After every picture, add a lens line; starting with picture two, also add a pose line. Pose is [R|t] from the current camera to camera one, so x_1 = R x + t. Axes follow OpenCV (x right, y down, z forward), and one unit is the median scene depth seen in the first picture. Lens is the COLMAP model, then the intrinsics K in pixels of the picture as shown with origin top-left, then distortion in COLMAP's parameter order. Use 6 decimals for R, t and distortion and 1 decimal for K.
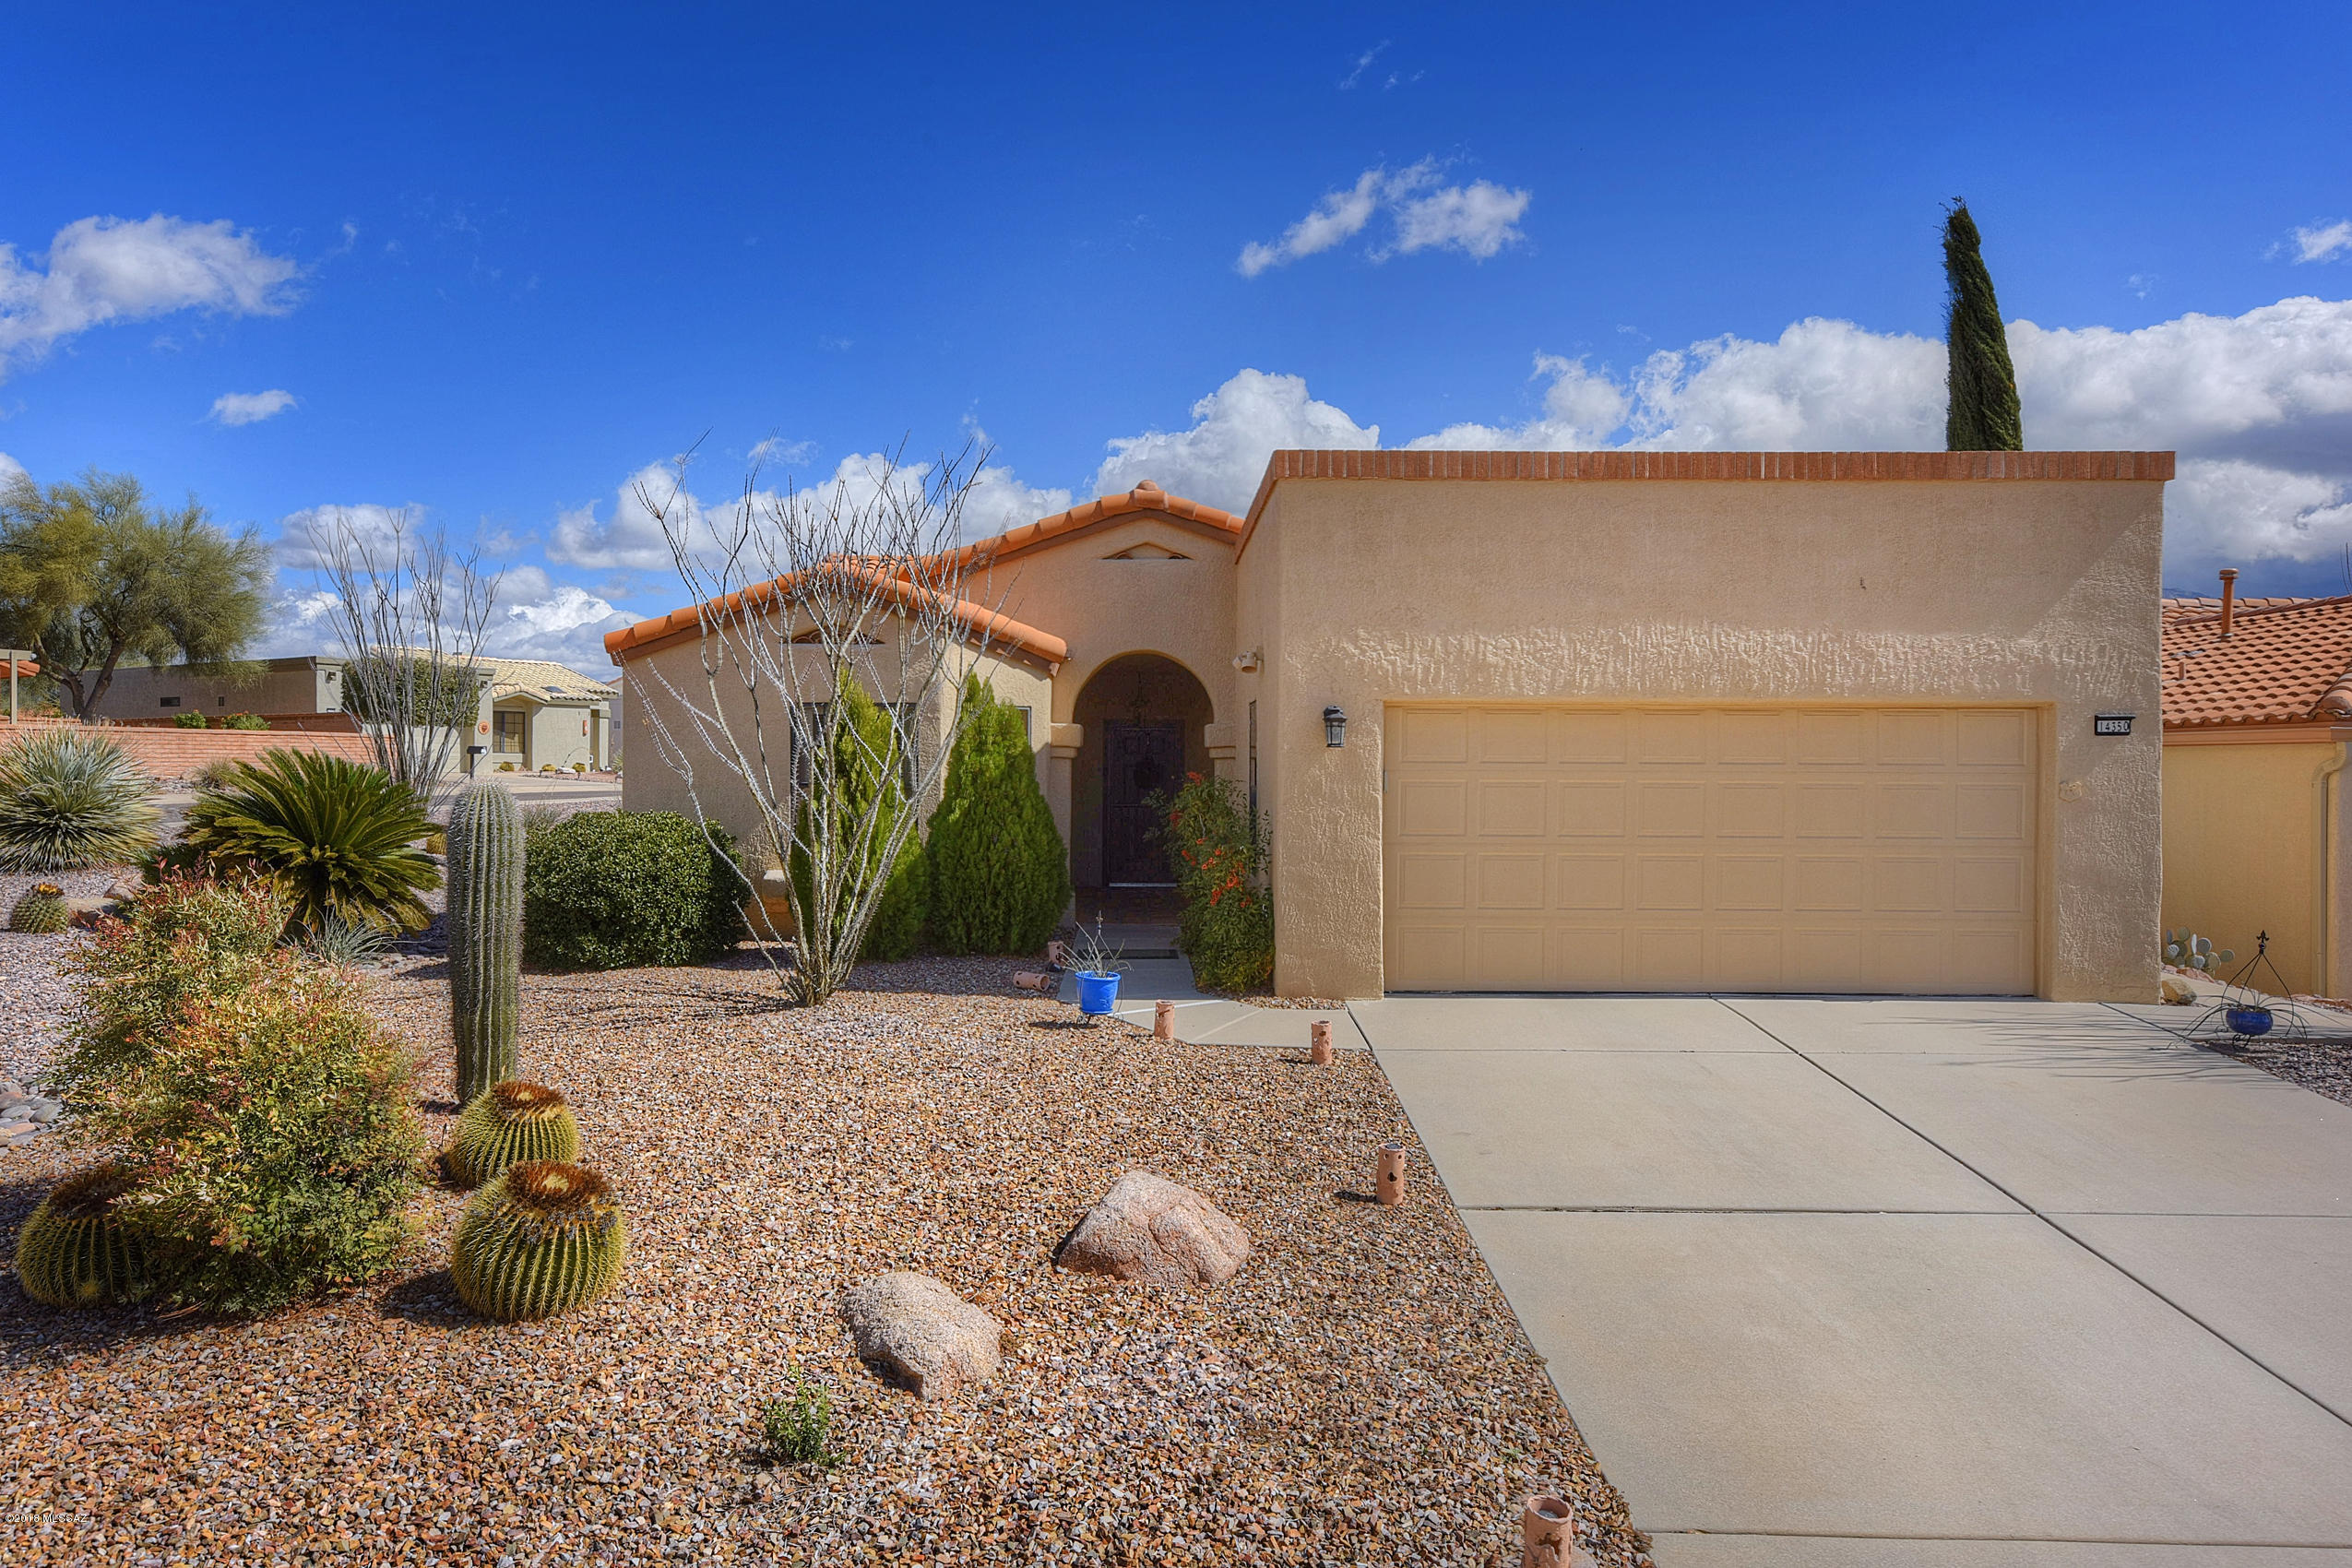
lens RADIAL K [[1493.9, 0, 1176.0], [0, 1493.9, 784.0], [0, 0, 1]] dist [0.017462, 0.000174]
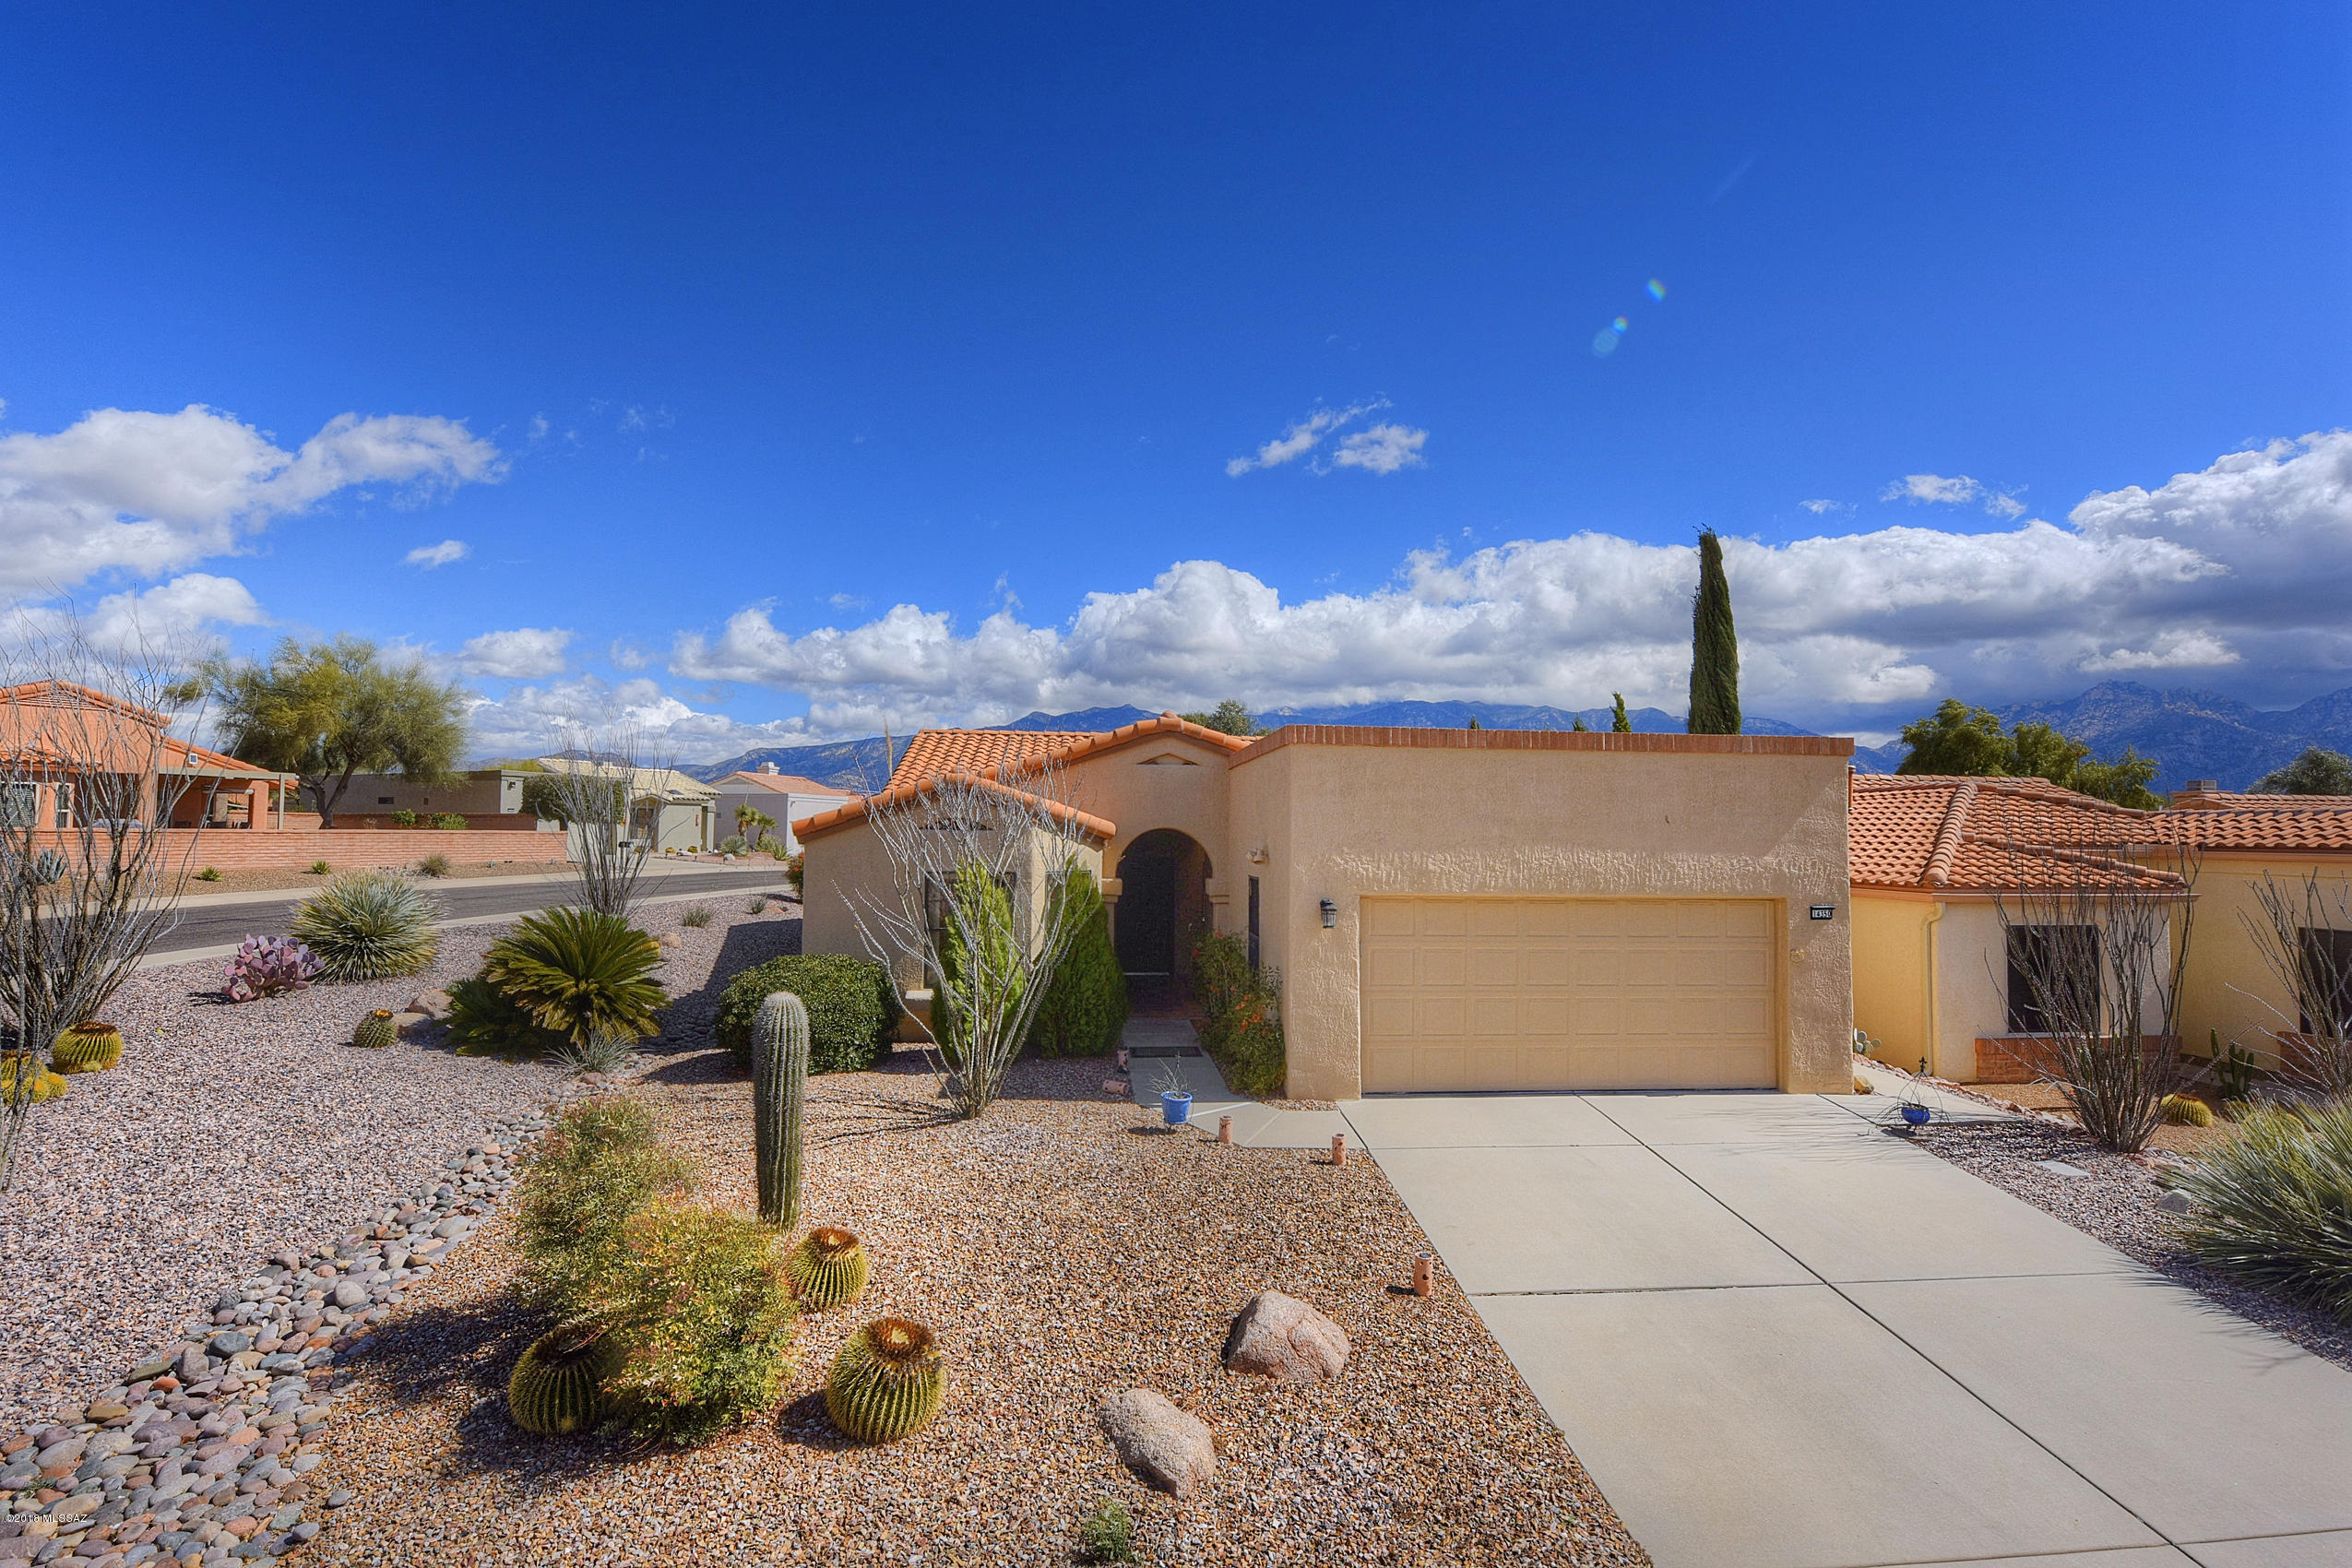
lens RADIAL K [[1056.8, 0, 1187.2], [0, 1056.8, 779.5], [0, 0, 1]] dist [0.001082, -0.012204]
pose [[0.995933, 0.010330, 0.089499, -0.128194], [-0.006150, 0.998883, -0.046853, -0.121843], [-0.089883, 0.046112, 0.994884, -0.031049]]
